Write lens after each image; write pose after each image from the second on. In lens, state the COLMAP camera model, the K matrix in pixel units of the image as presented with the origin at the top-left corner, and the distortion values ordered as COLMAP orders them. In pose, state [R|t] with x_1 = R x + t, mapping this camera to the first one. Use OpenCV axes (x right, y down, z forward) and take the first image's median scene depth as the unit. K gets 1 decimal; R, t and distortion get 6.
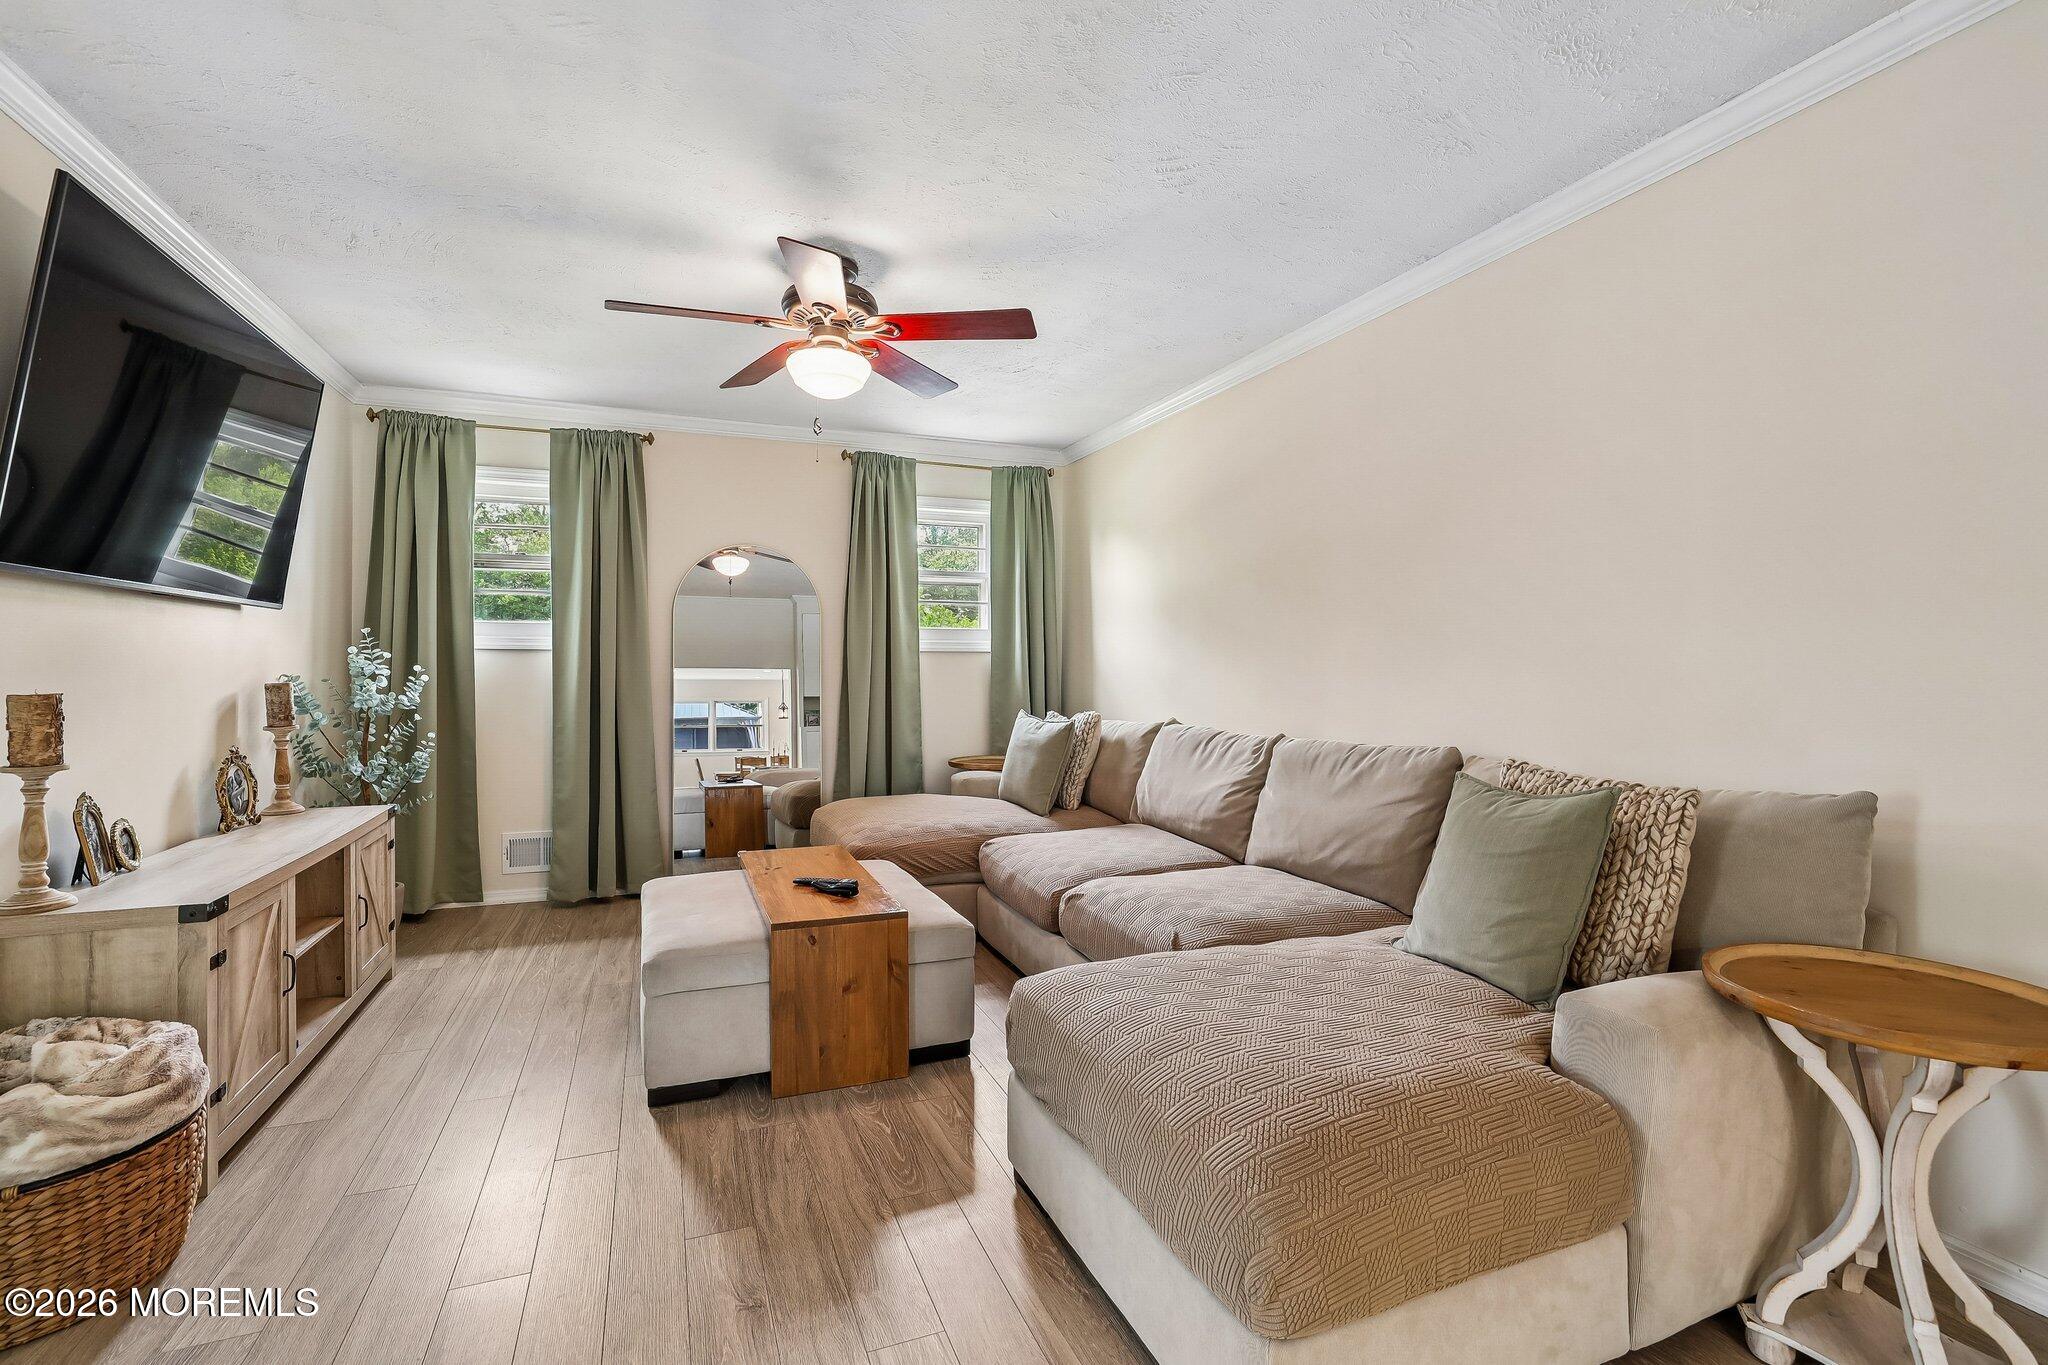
lens RADIAL K [[883.4, 0, 1017.4], [0, 883.4, 672.0], [0, 0, 1]] dist [-0.044544, 0.014595]
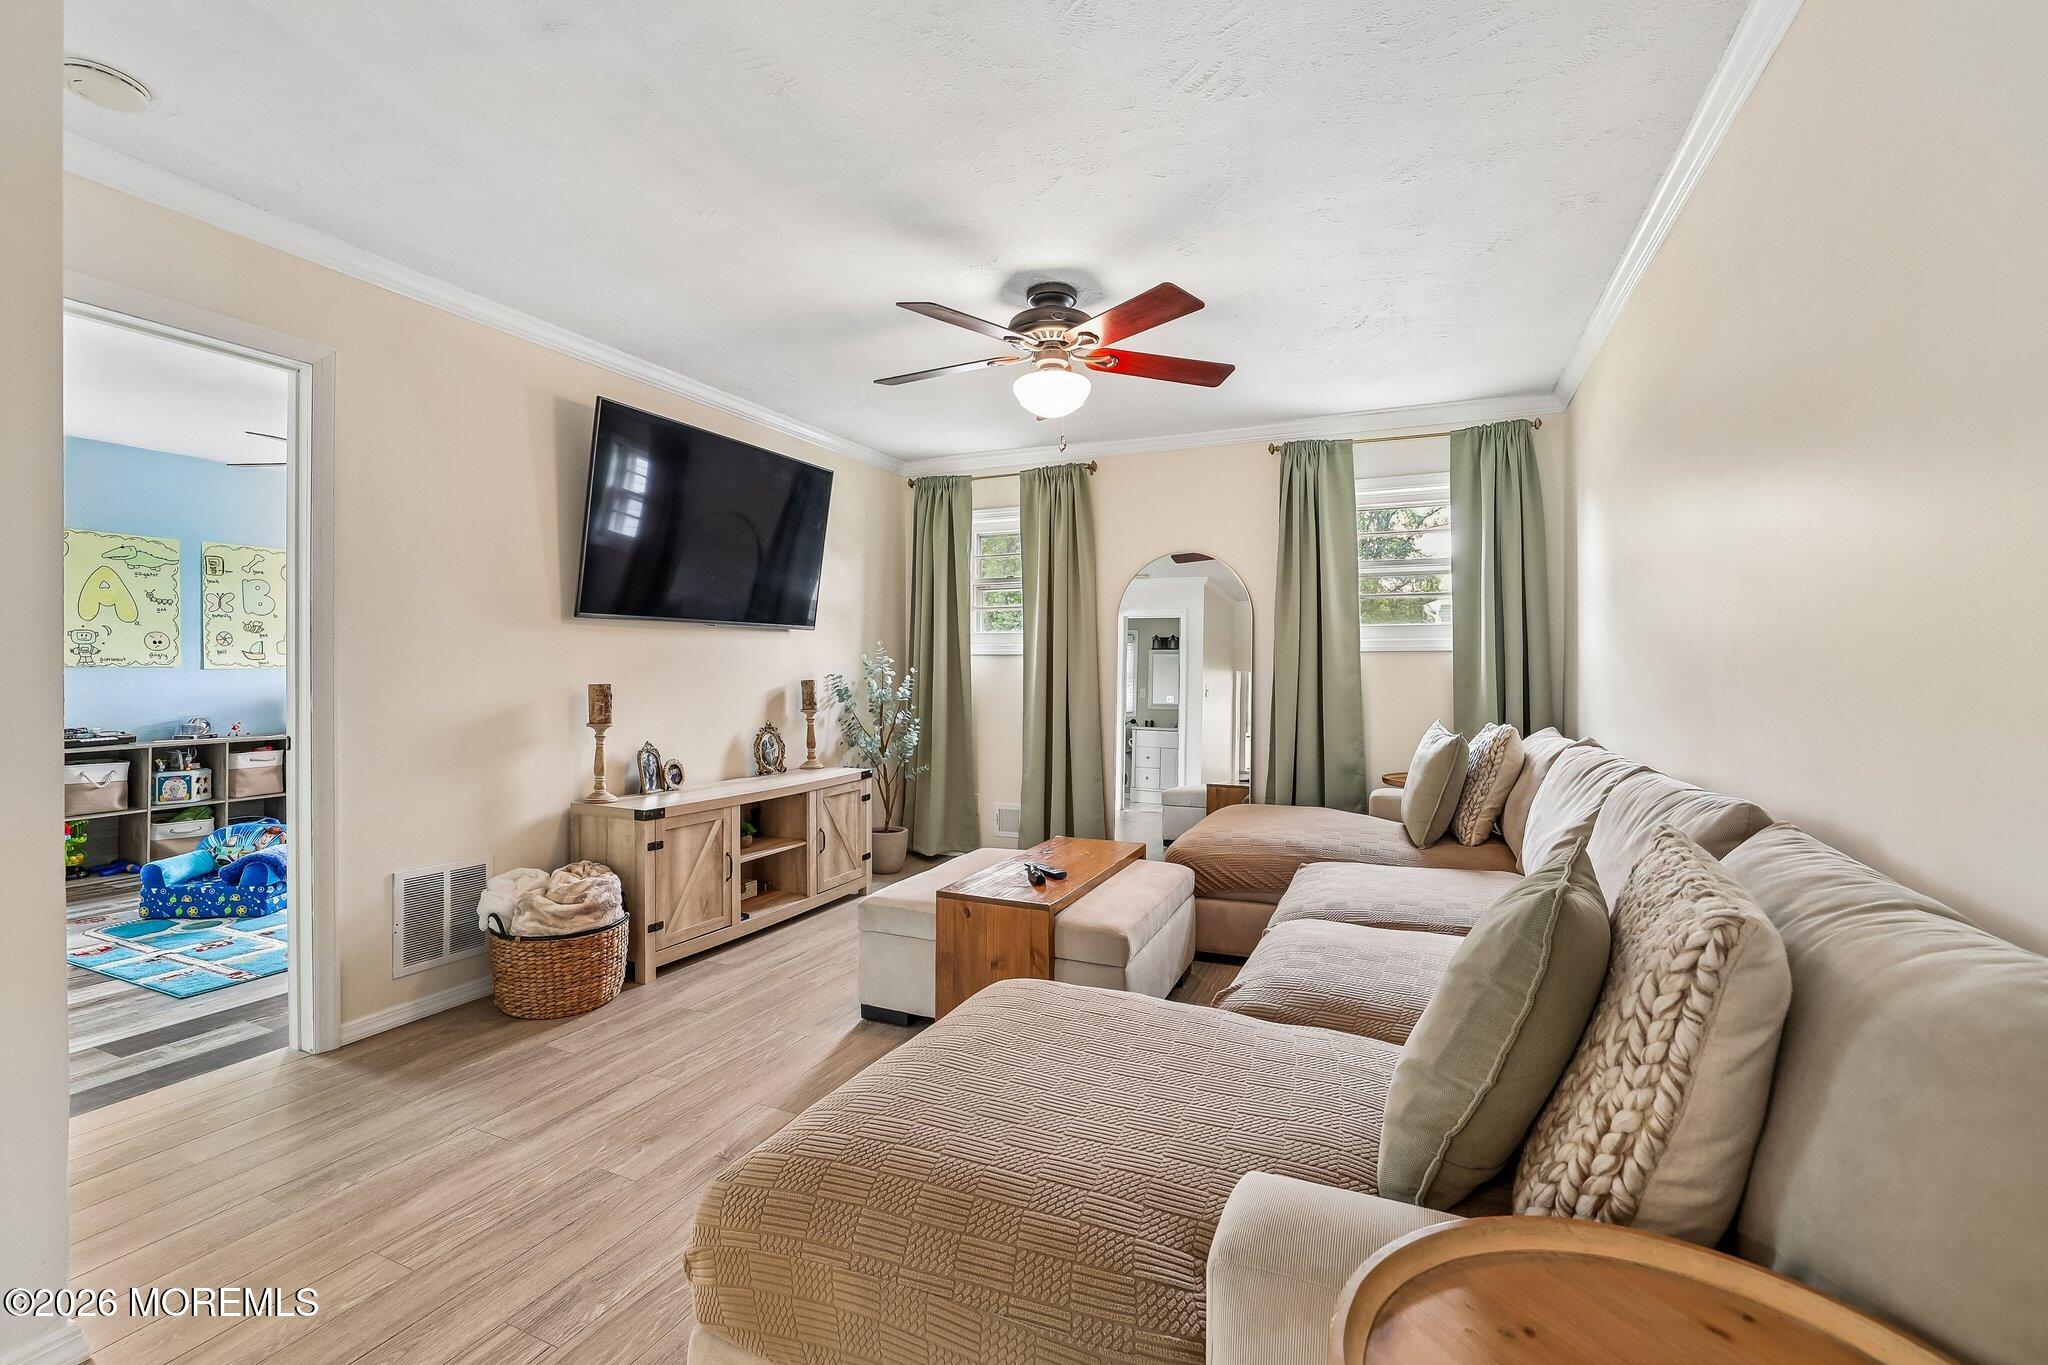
lens RADIAL K [[884.9, 0, 1016.3], [0, 884.9, 673.1], [0, 0, 1]] dist [-0.053321, 0.020242]
pose [[0.691149, 0.002051, -0.722709, 0.528877], [-0.003146, 0.999995, -0.000171, 0.000288], [0.722705, 0.002392, 0.691152, 0.228952]]
